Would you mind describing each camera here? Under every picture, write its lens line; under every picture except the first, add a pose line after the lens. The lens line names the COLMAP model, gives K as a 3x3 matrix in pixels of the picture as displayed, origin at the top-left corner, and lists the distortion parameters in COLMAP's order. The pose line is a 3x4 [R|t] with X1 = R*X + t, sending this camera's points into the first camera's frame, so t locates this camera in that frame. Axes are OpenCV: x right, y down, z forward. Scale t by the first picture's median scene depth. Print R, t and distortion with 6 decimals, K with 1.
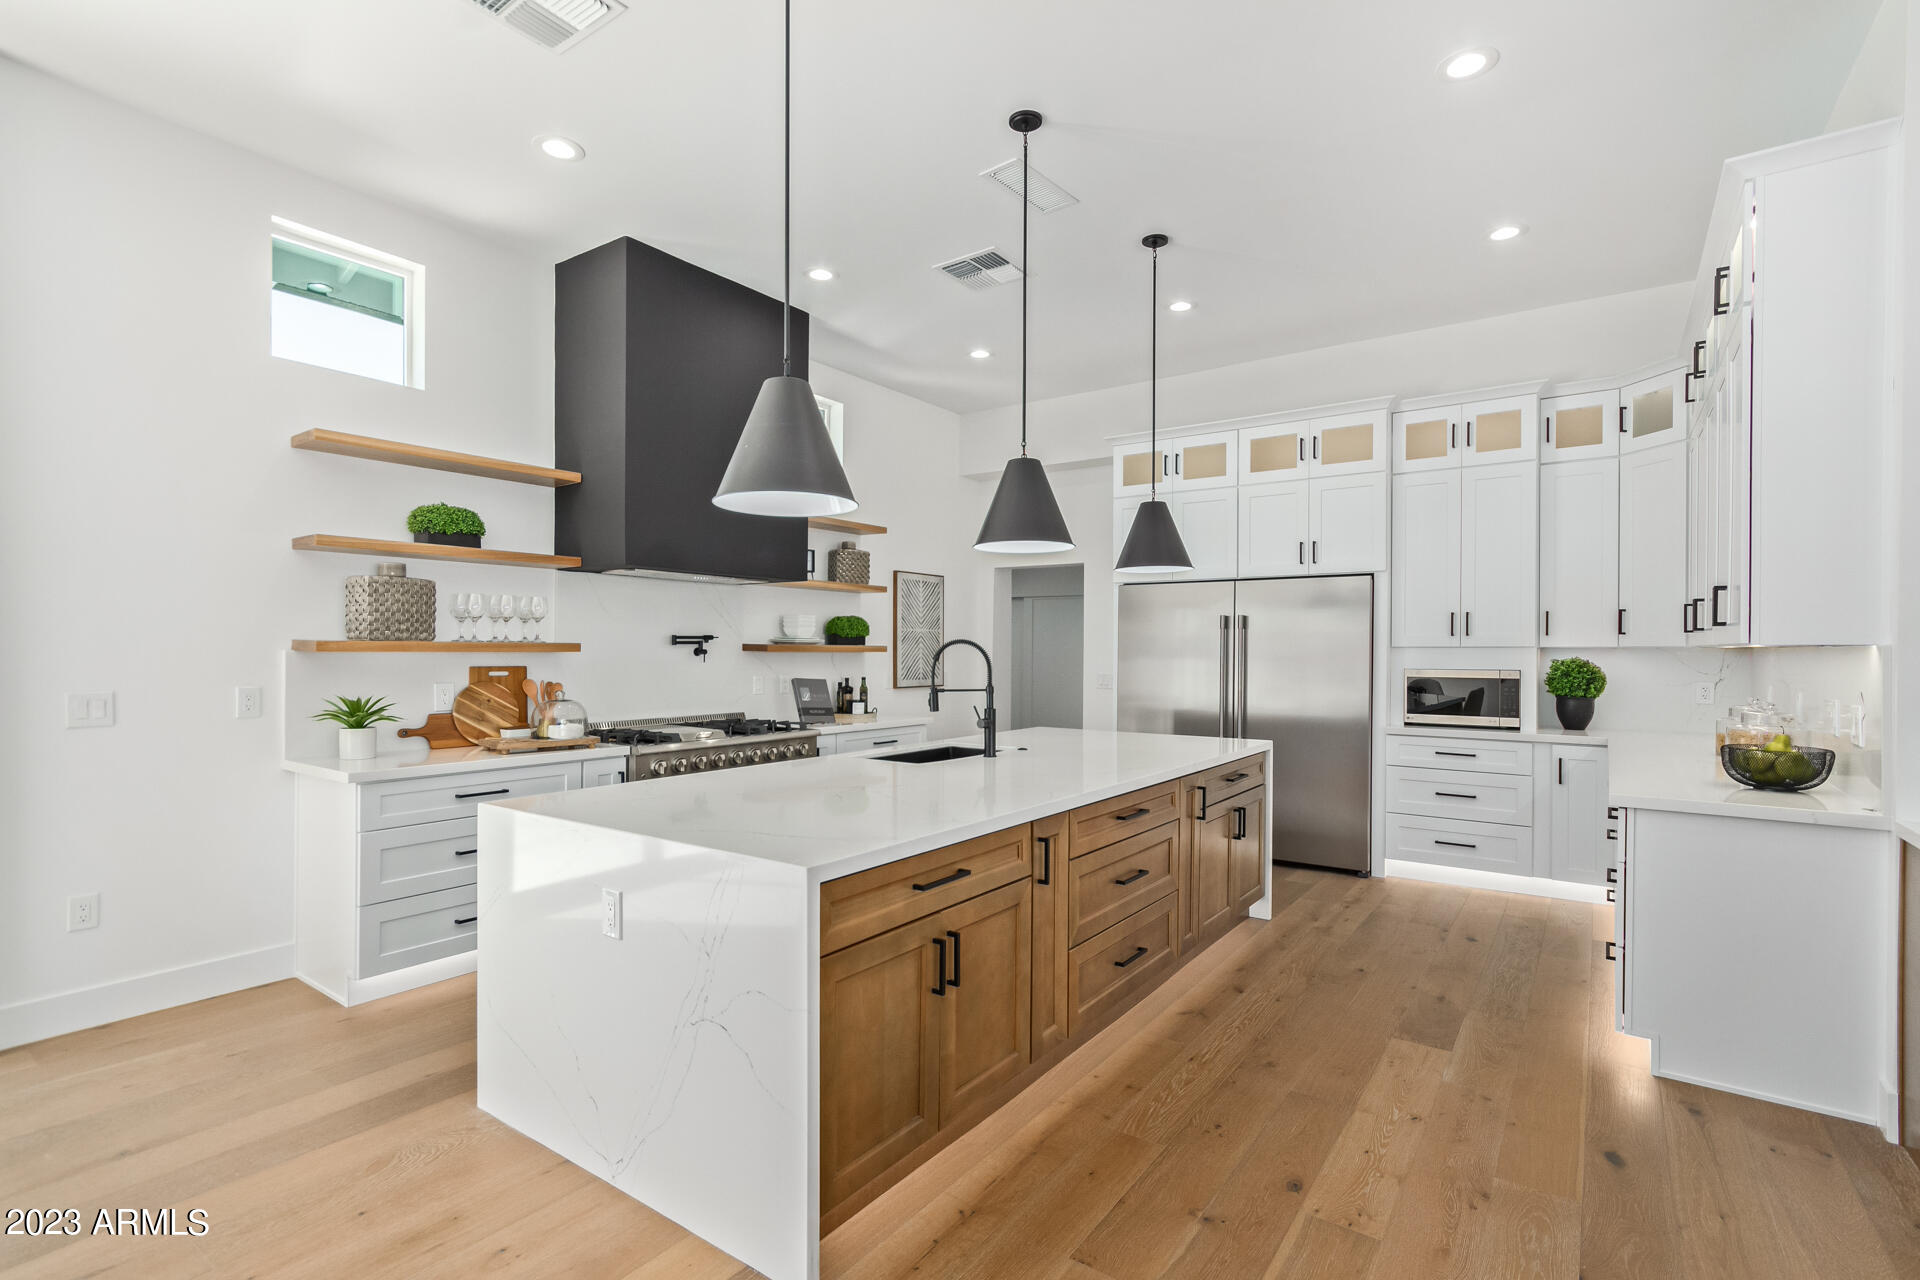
lens RADIAL K [[902.5, 0, 960.1], [0, 902.5, 650.3], [0, 0, 1]] dist [0.000512, 0.000064]
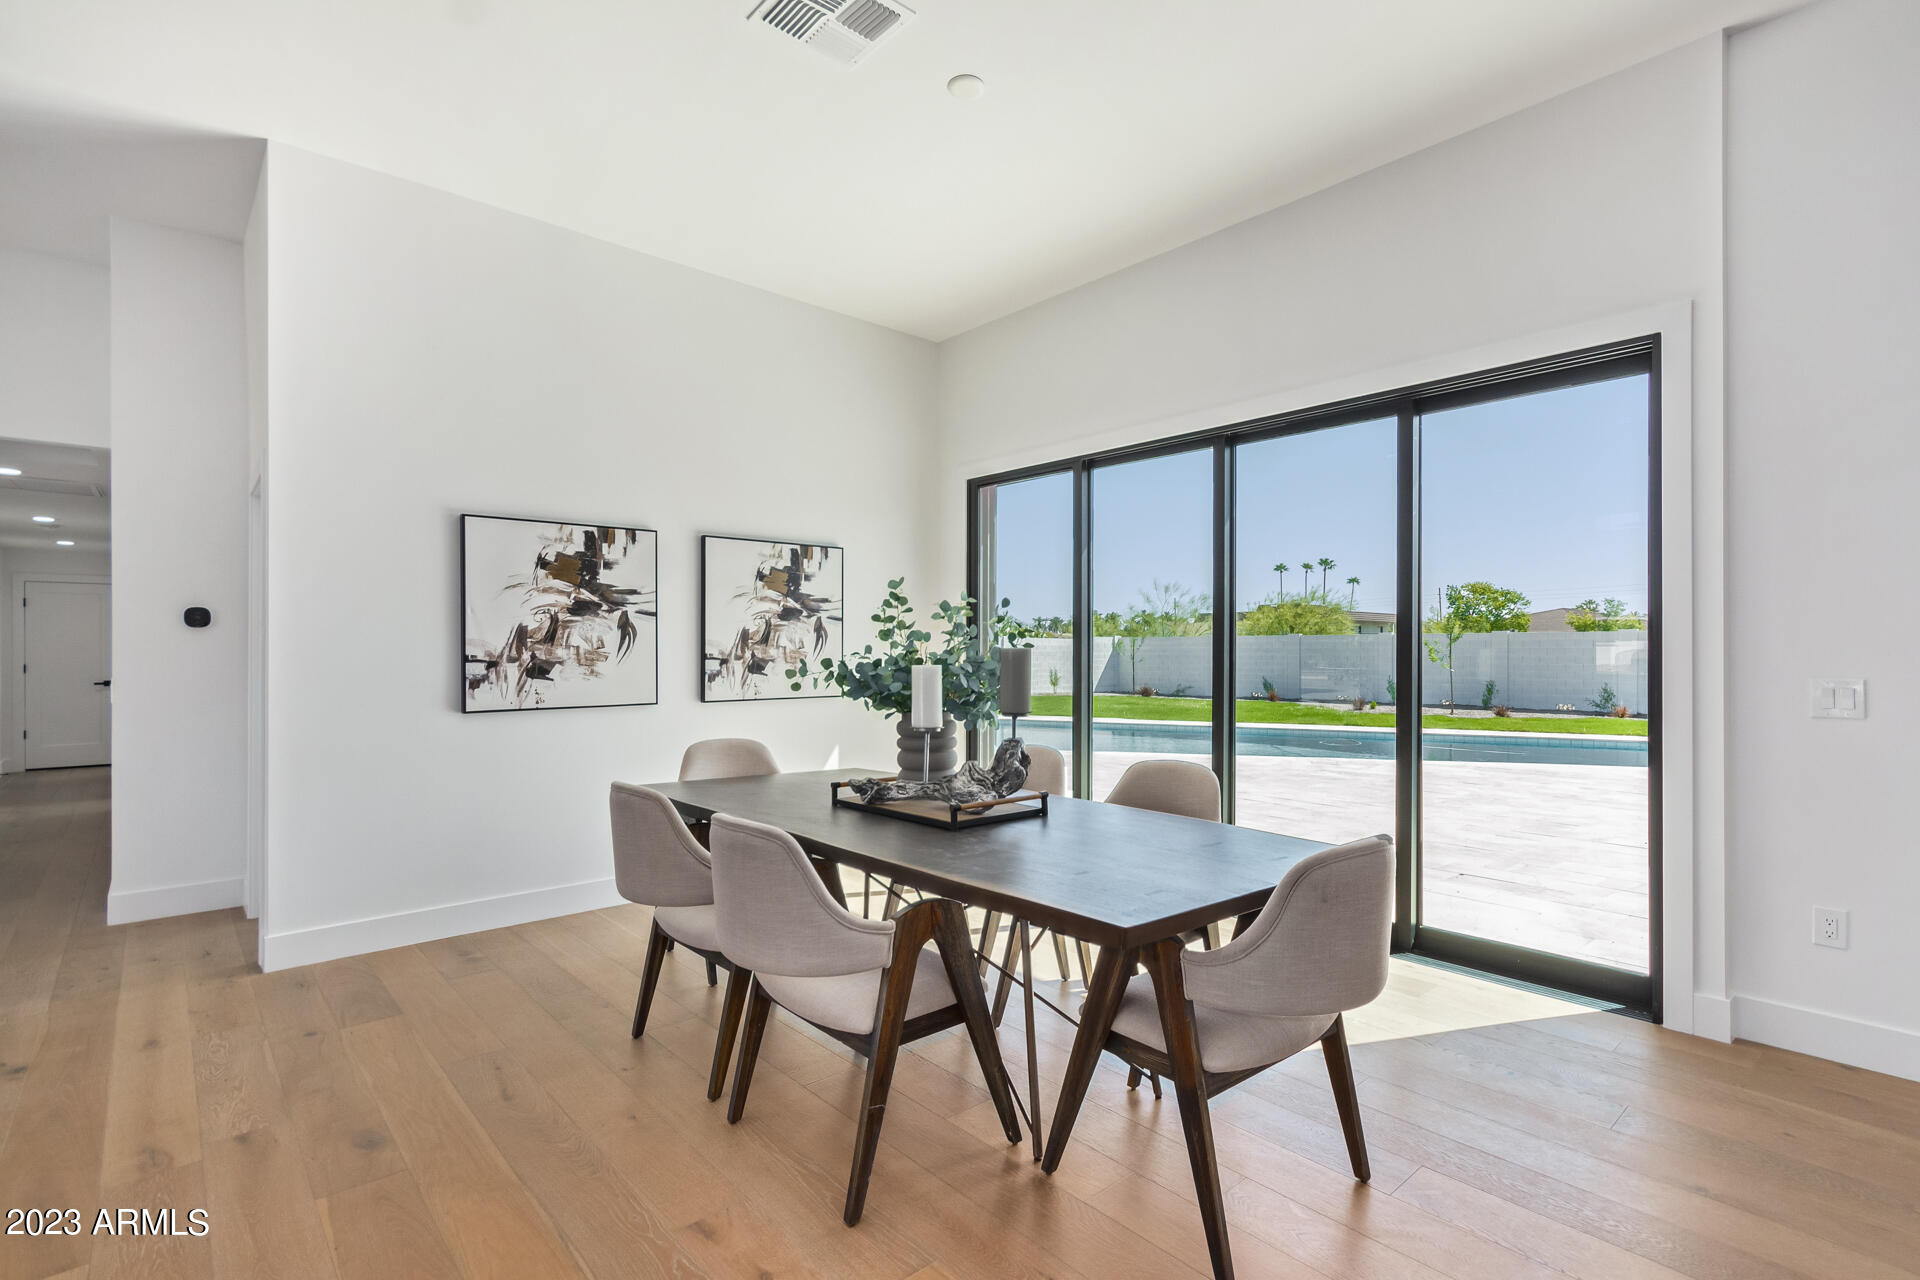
lens RADIAL K [[902.5, 0, 961.0], [0, 902.5, 639.7], [0, 0, 1]] dist [0.000512, 0.000064]
pose [[-0.213861, -0.004480, -0.976854, 0.079304], [0.003384, 0.999980, -0.005327, 0.009491], [0.976858, -0.004445, -0.213841, 0.356718]]
